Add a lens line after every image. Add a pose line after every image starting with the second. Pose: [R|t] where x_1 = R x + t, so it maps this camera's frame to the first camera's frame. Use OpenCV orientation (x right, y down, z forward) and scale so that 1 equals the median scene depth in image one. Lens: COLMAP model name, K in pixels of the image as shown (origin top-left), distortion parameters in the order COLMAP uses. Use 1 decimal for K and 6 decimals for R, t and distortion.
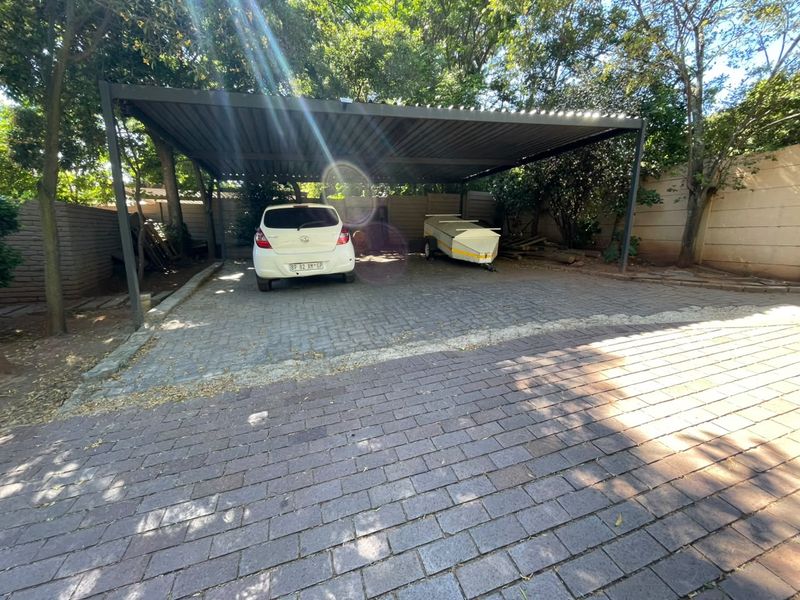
lens RADIAL K [[326.0, 0, 397.9], [0, 326.0, 298.2], [0, 0, 1]] dist [-0.001882, -0.000670]
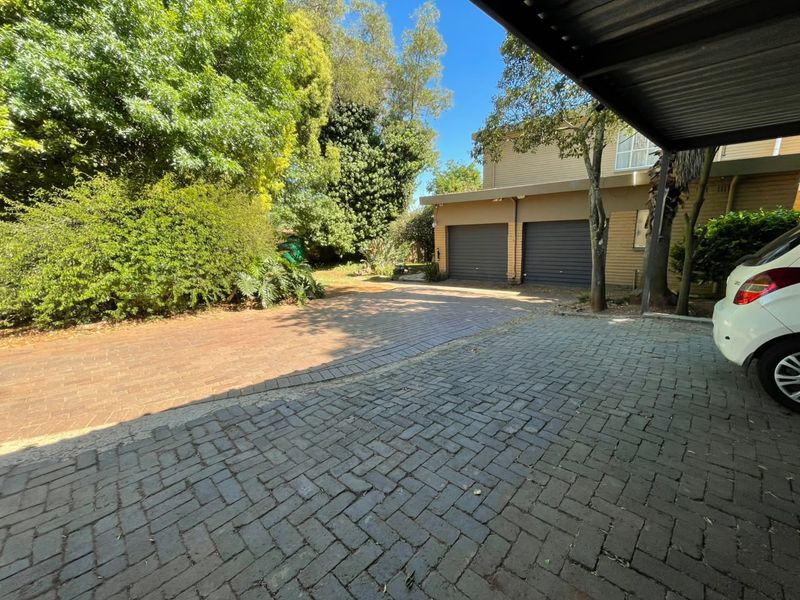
lens RADIAL K [[326.0, 0, 397.9], [0, 326.0, 298.2], [0, 0, 1]] dist [-0.001882, -0.000670]
pose [[-0.897444, 0.130793, -0.421293, 0.887910], [-0.049359, 0.919264, 0.390536, -0.617619], [0.438359, 0.371278, -0.818532, 2.129061]]
